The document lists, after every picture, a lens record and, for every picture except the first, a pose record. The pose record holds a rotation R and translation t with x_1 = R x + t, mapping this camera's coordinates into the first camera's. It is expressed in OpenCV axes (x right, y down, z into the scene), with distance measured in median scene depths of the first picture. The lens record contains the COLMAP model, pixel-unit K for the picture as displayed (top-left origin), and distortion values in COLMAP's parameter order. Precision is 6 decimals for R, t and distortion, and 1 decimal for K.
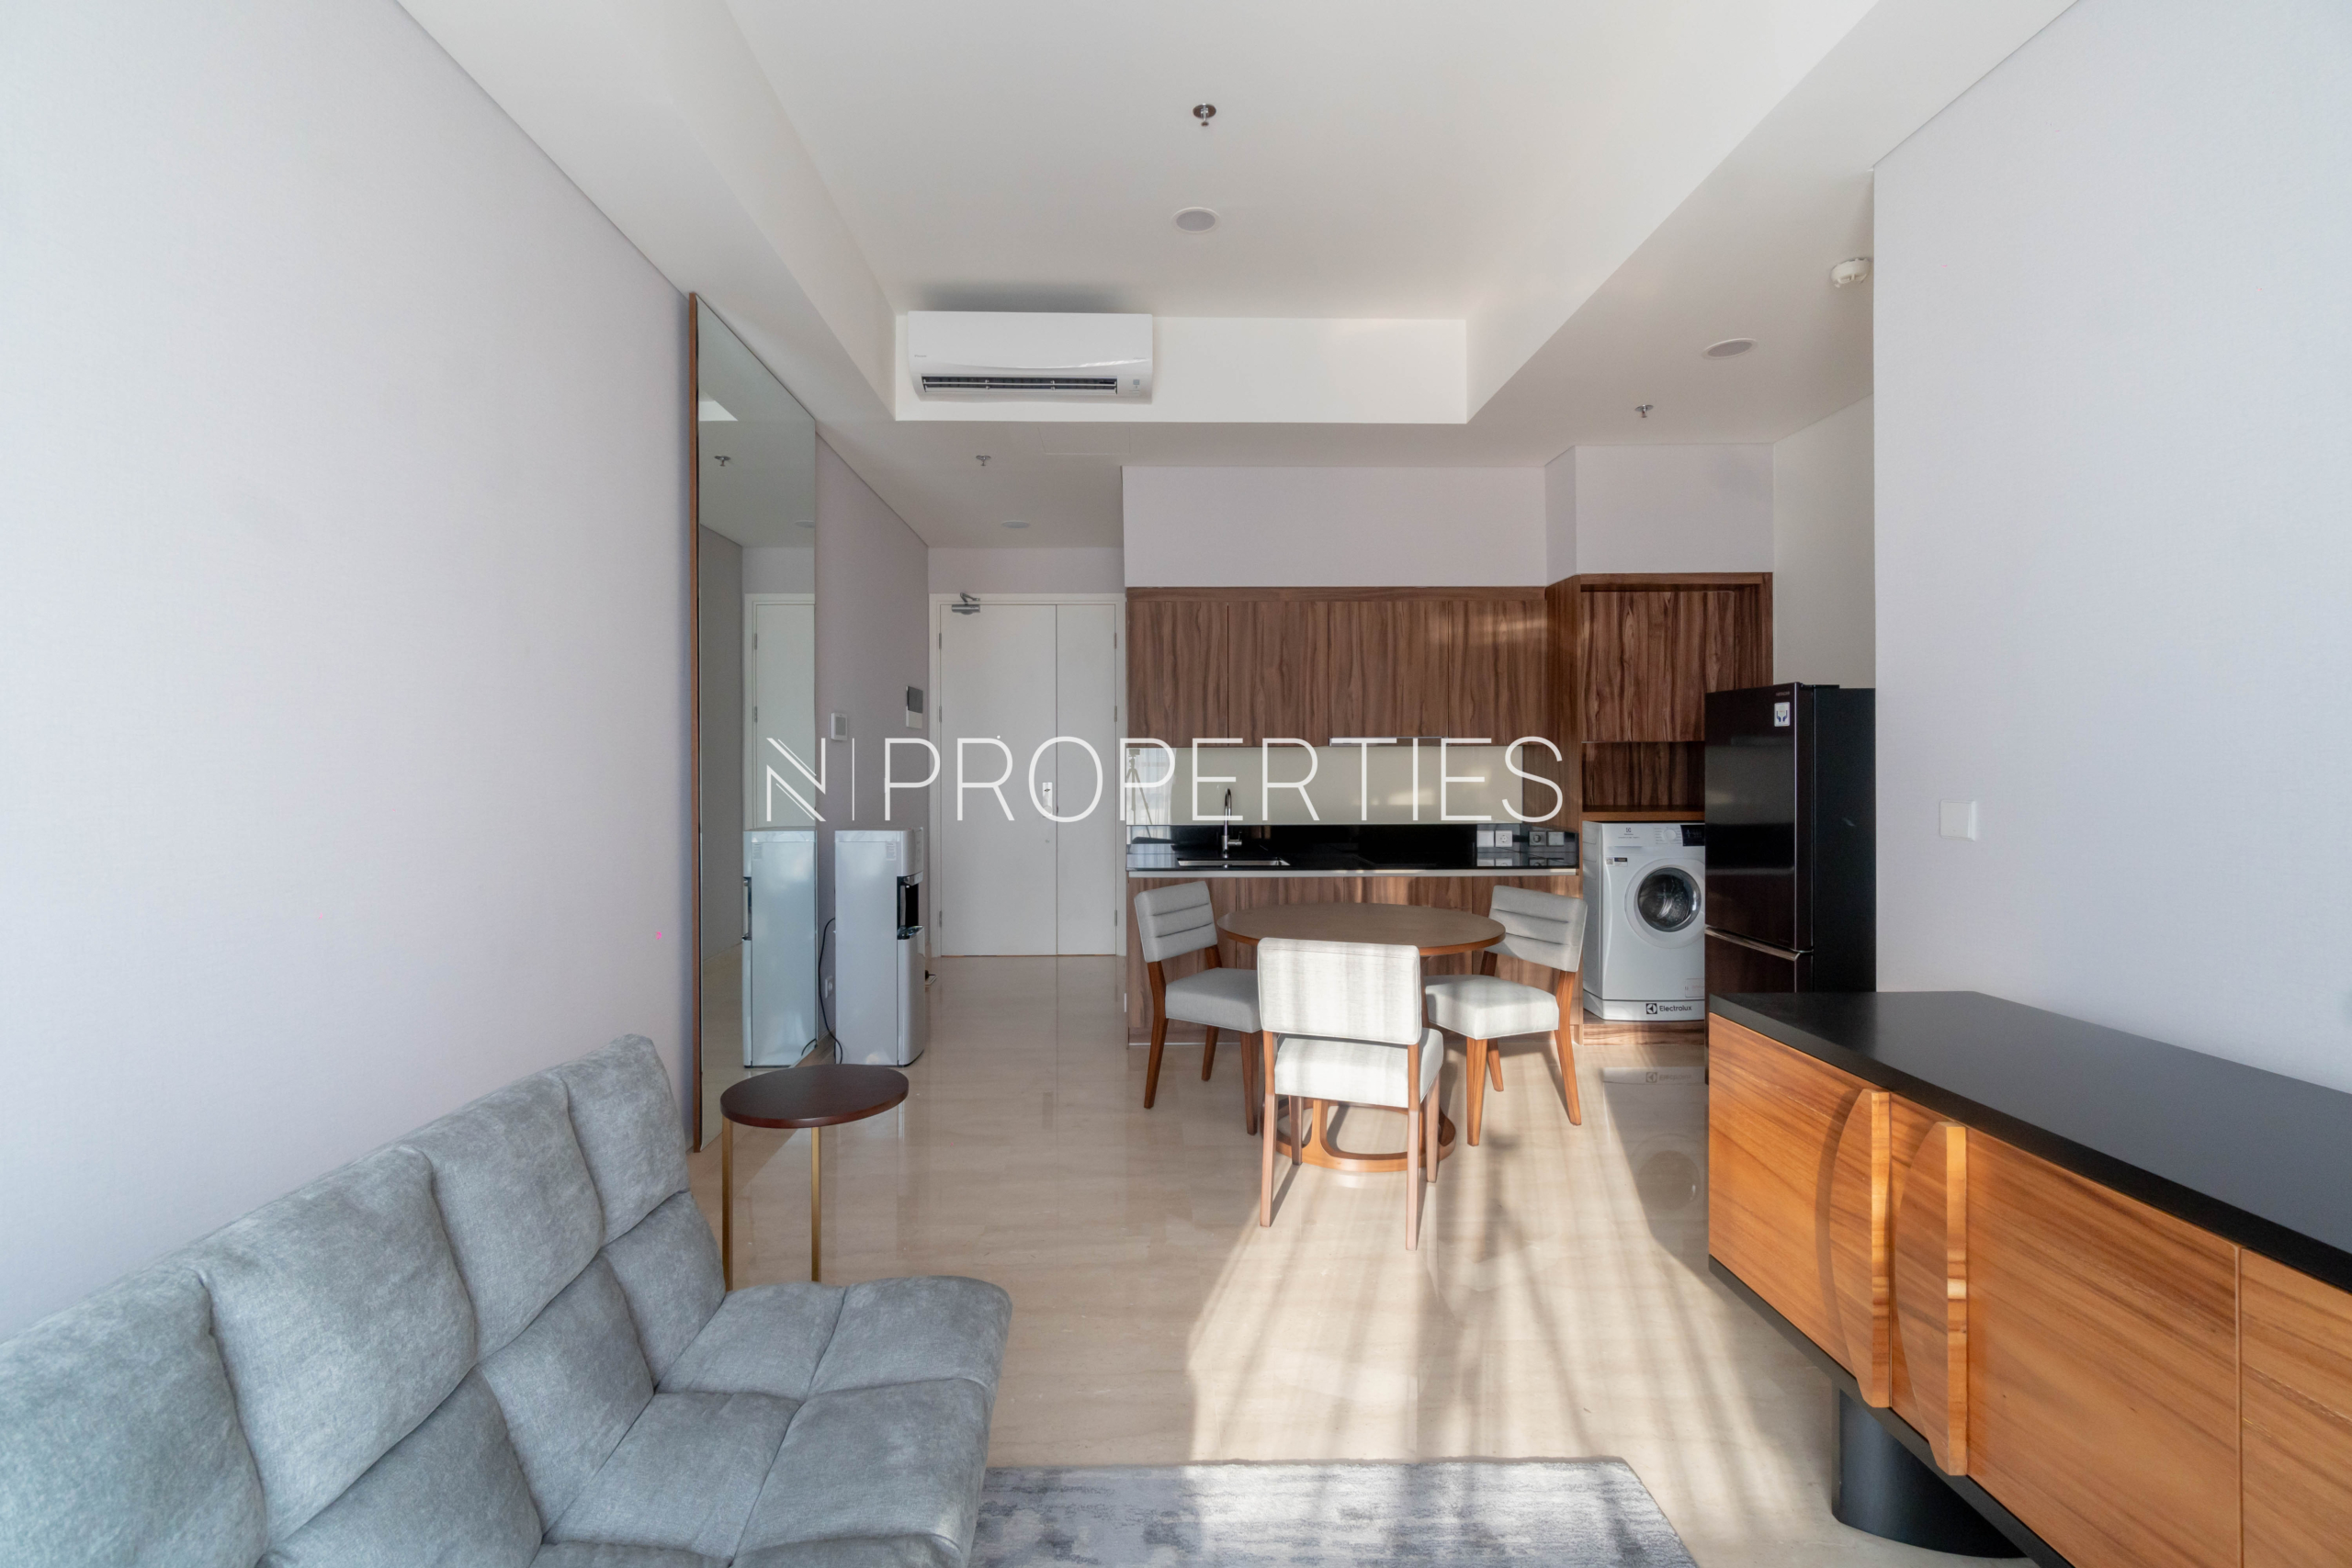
lens RADIAL K [[1004.4, 0, 1156.0], [0, 1004.4, 769.8], [0, 0, 1]] dist [-0.001062, 0.001116]
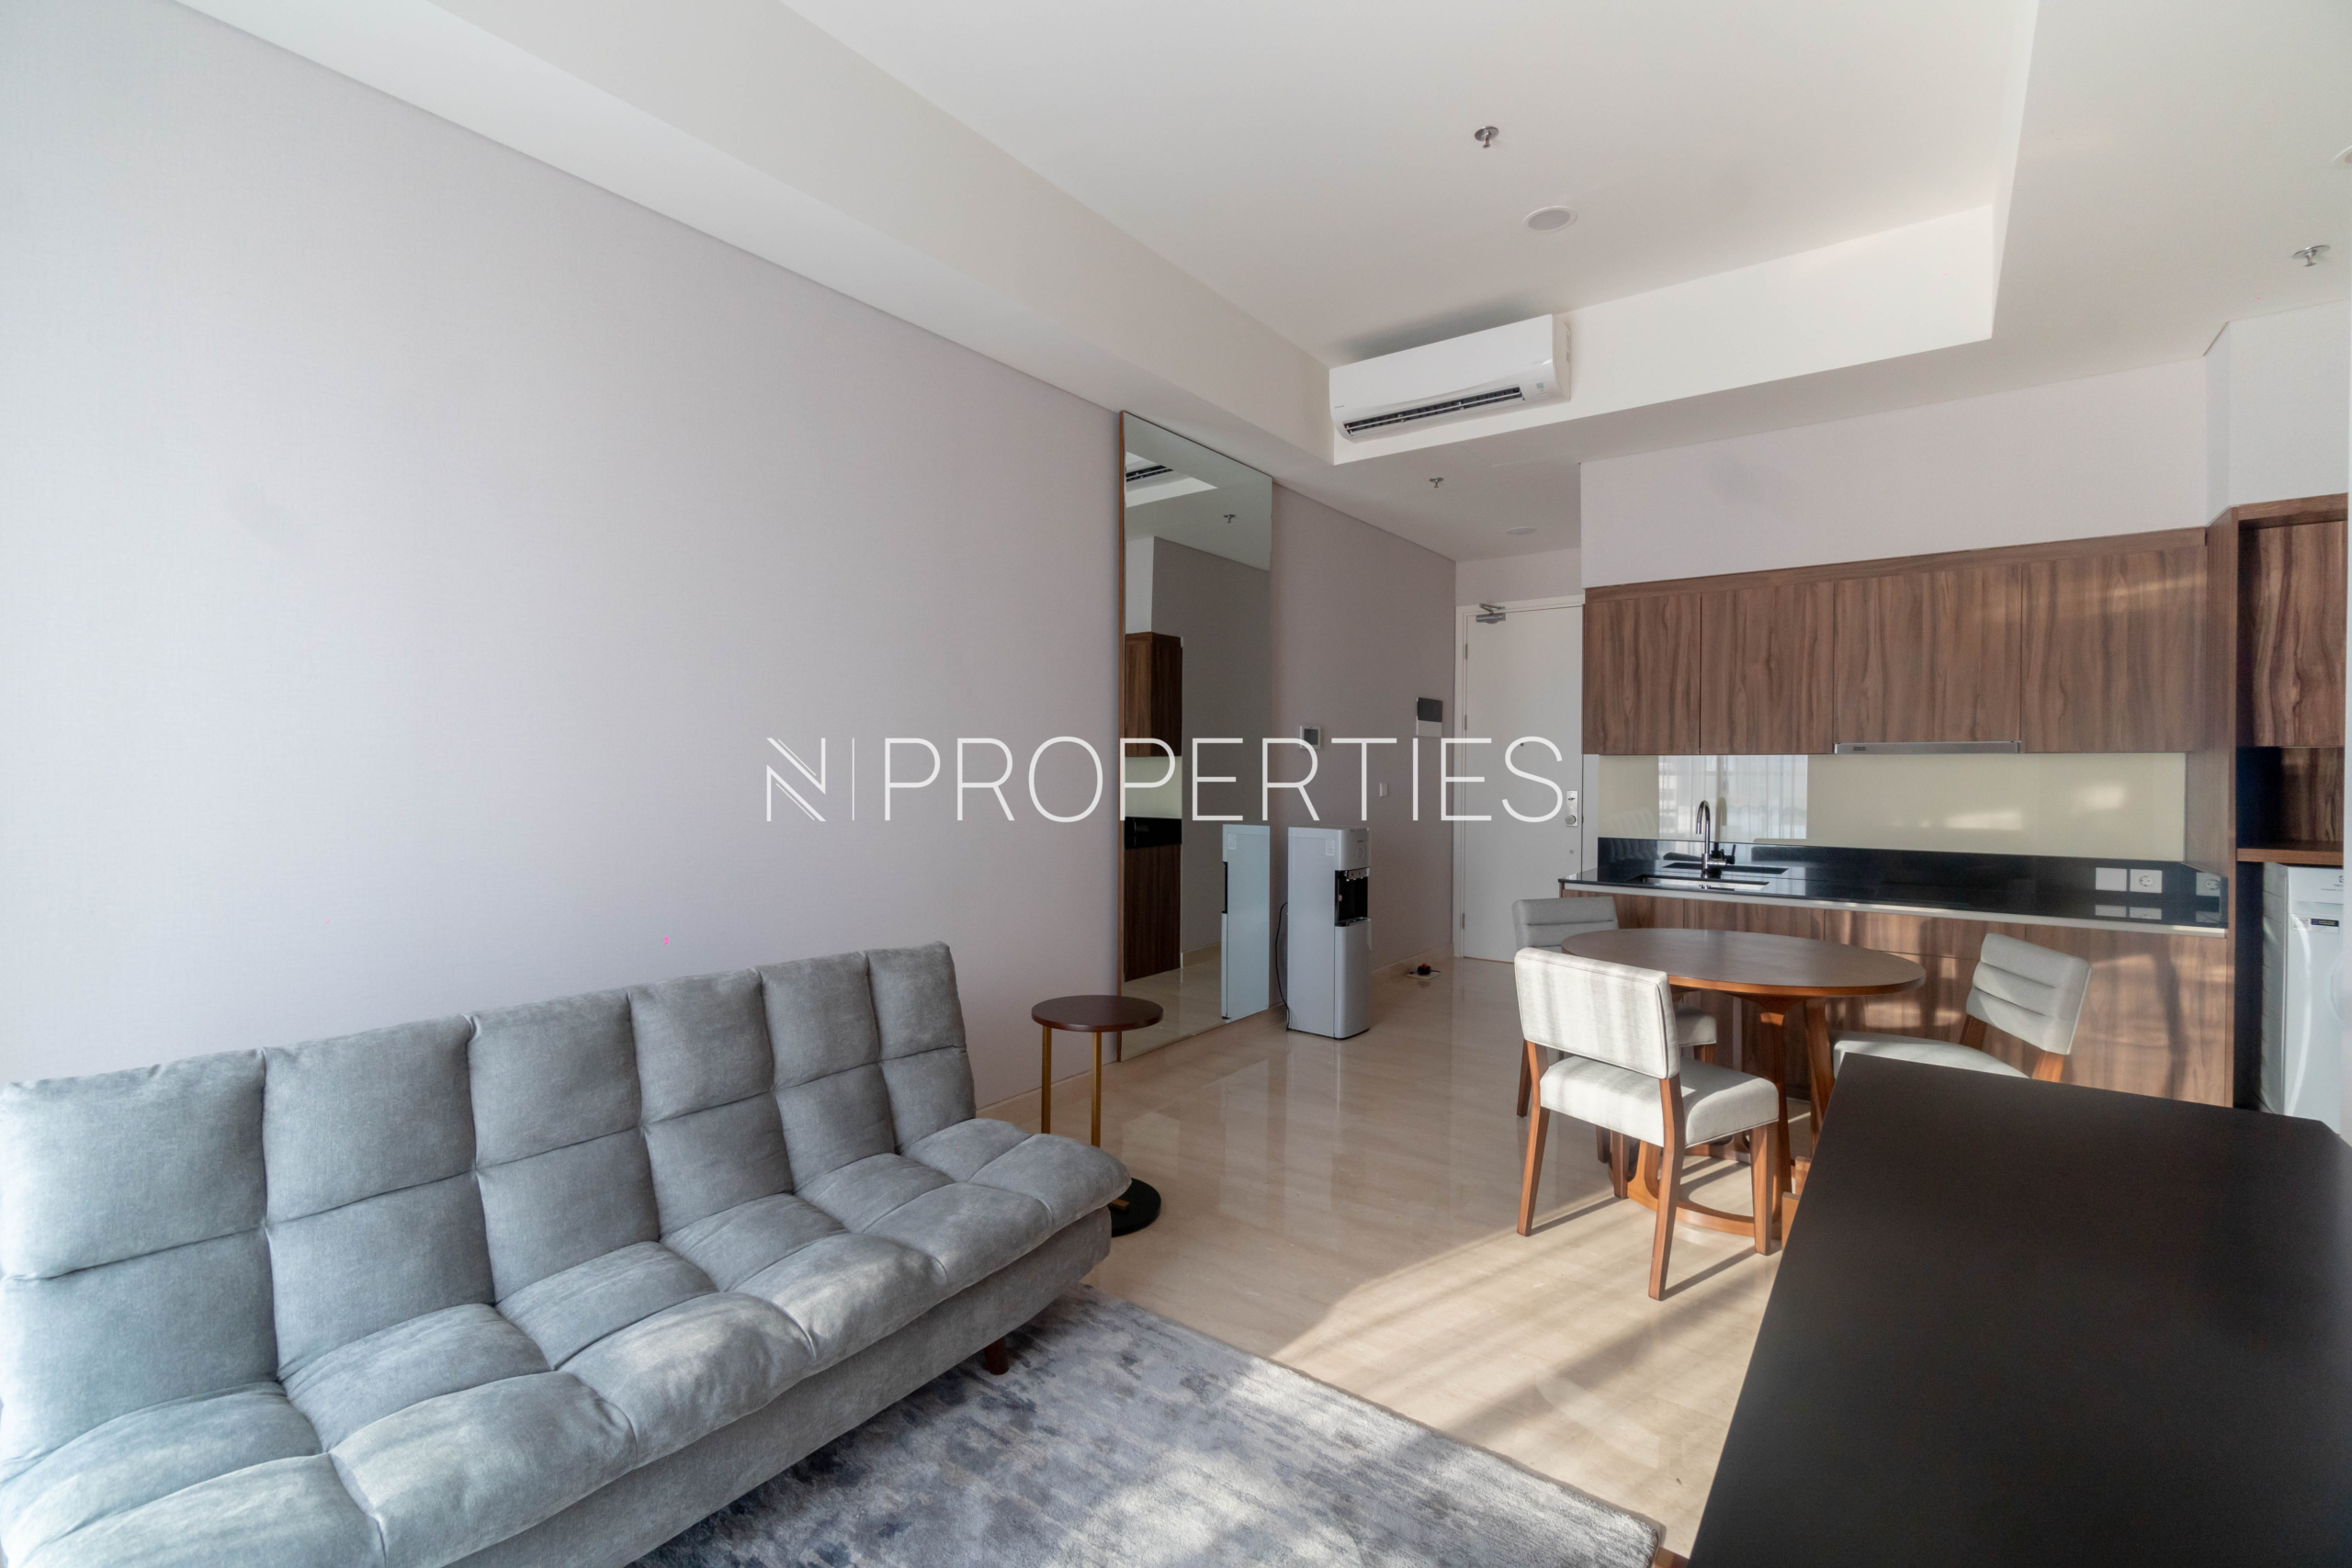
lens RADIAL K [[1012.2, 0, 1176.0], [0, 1012.2, 784.0], [0, 0, 1]] dist [-0.002230, 0.000241]
pose [[0.788172, 0.017489, -0.615207, 0.287629], [-0.012888, 0.999846, 0.011912, -0.001358], [0.615321, -0.001460, 0.788276, -0.004210]]
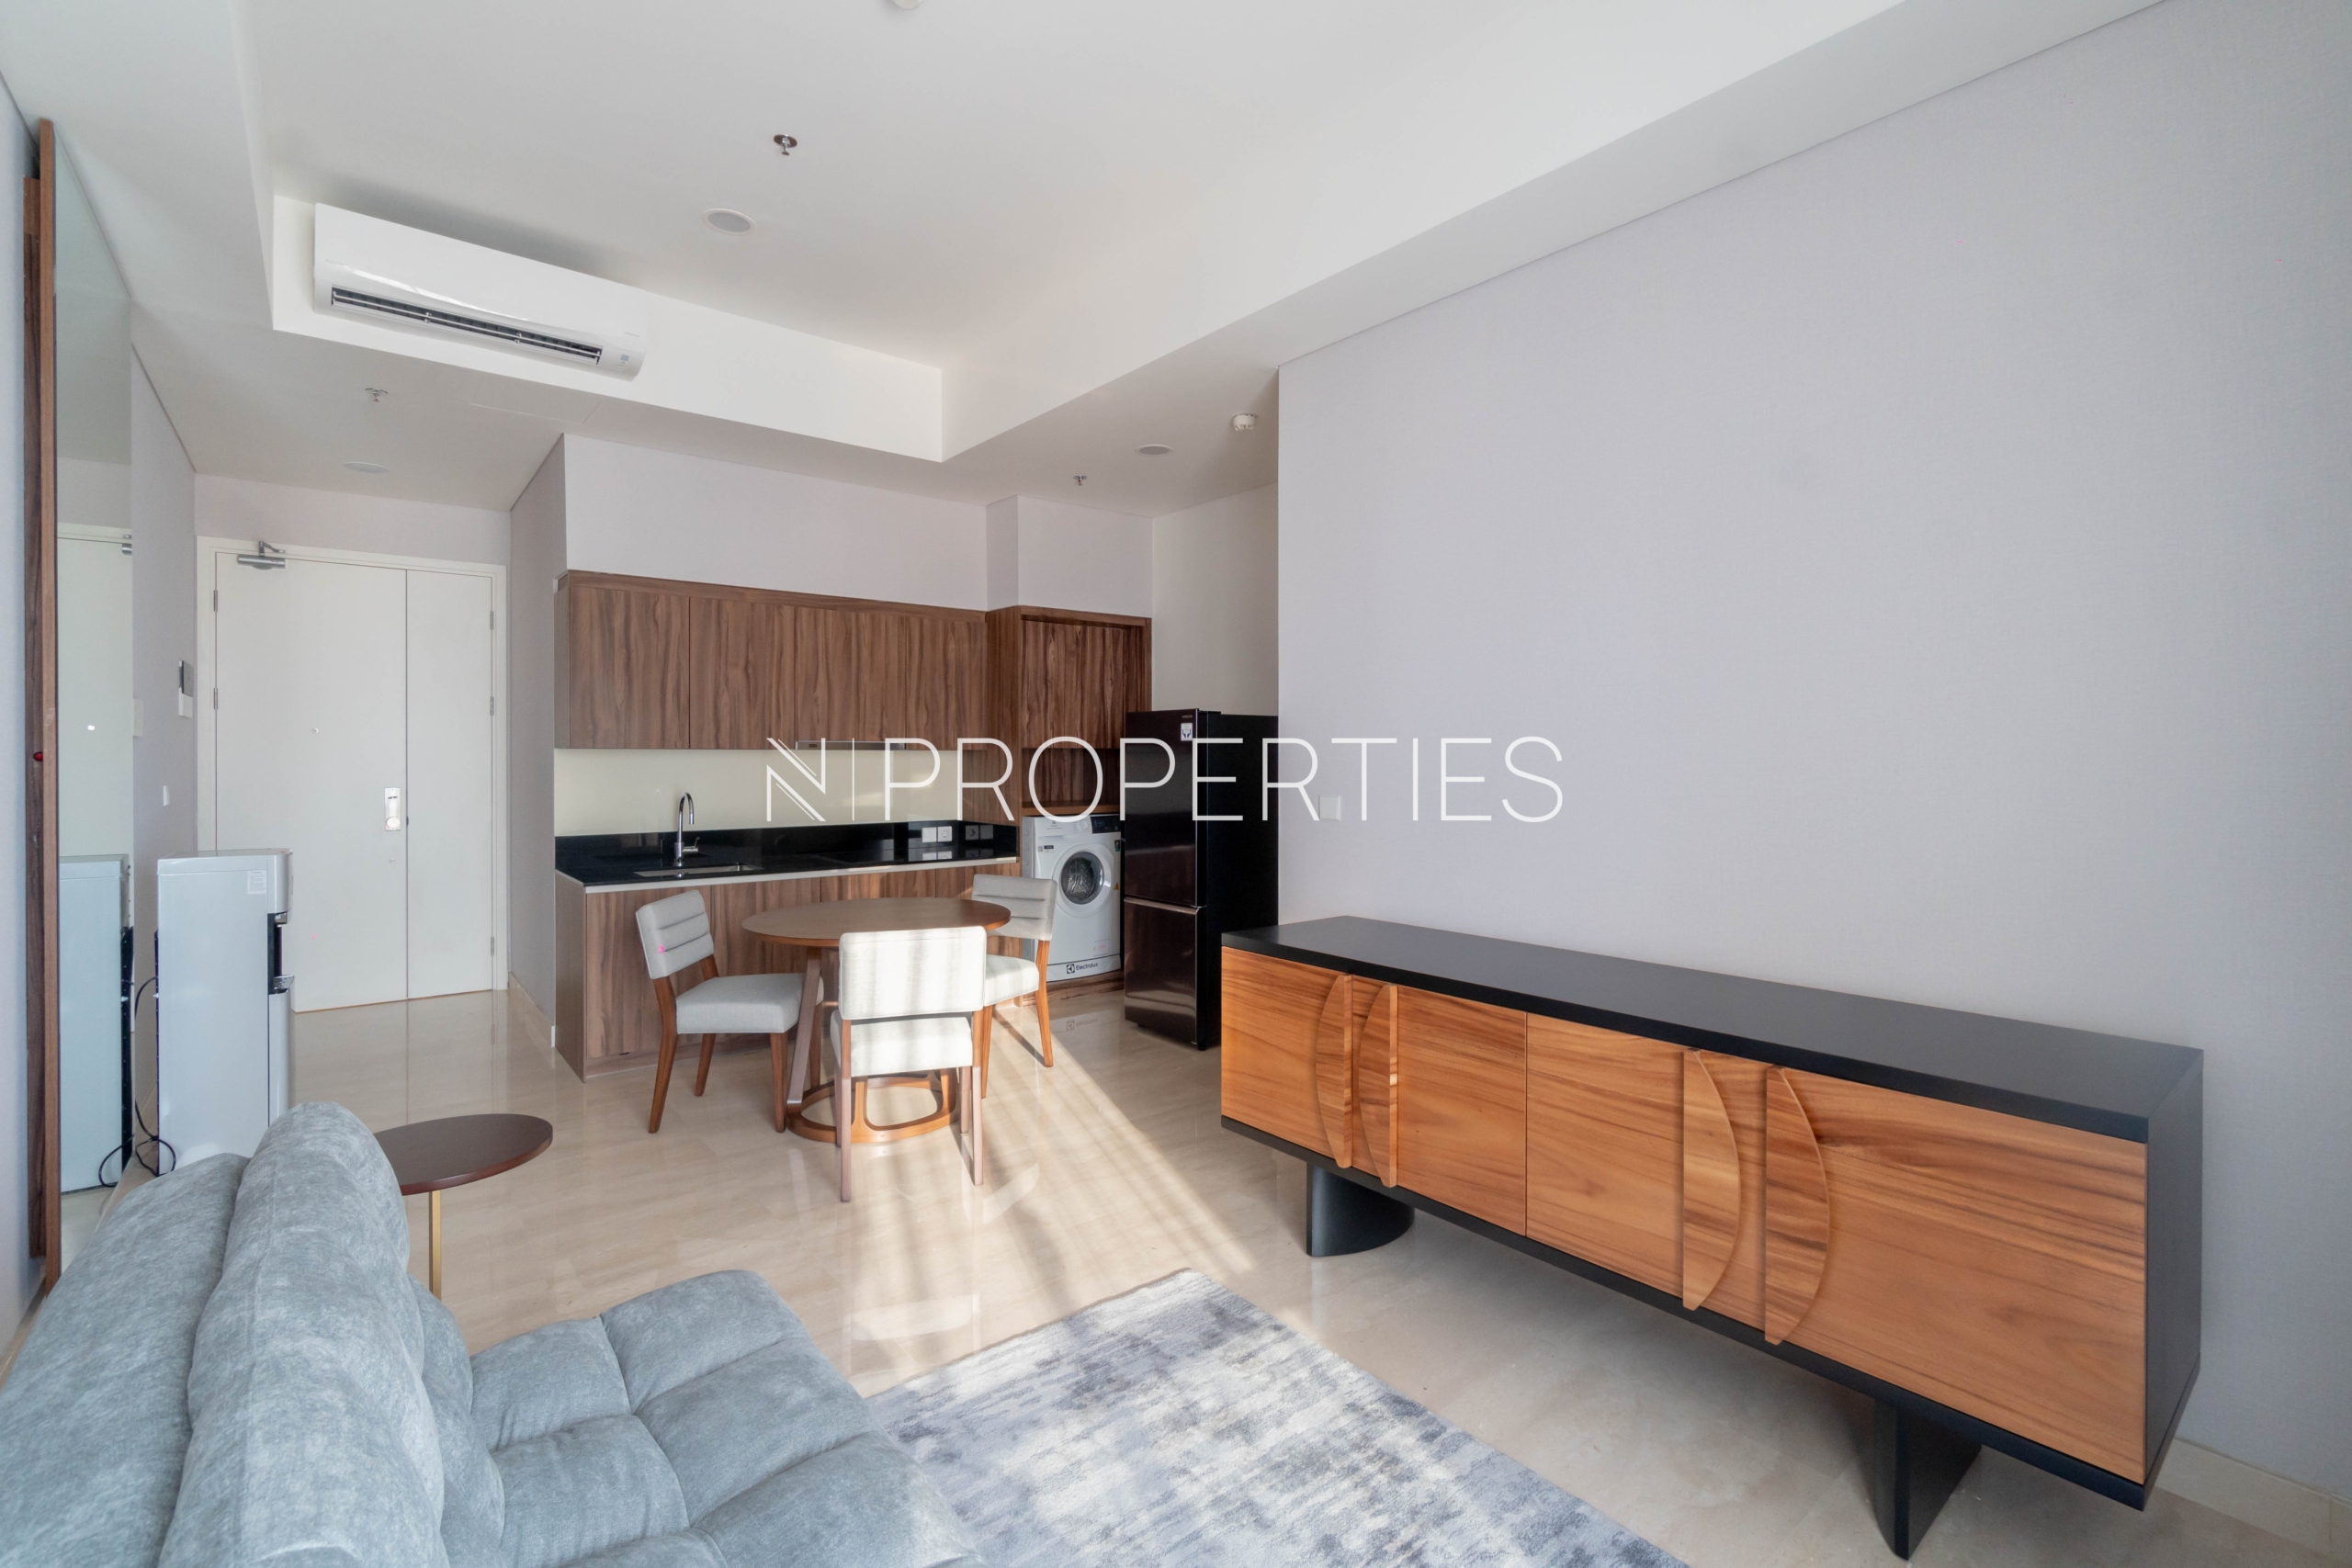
lens RADIAL K [[1027.5, 0, 1160.3], [0, 1027.5, 770.6], [0, 0, 1]] dist [-0.005601, 0.000156]
pose [[0.788883, -0.003149, 0.614536, -0.192388], [0.000449, 0.999990, 0.004548, -0.007721], [-0.614544, -0.003312, 0.788876, -0.047024]]
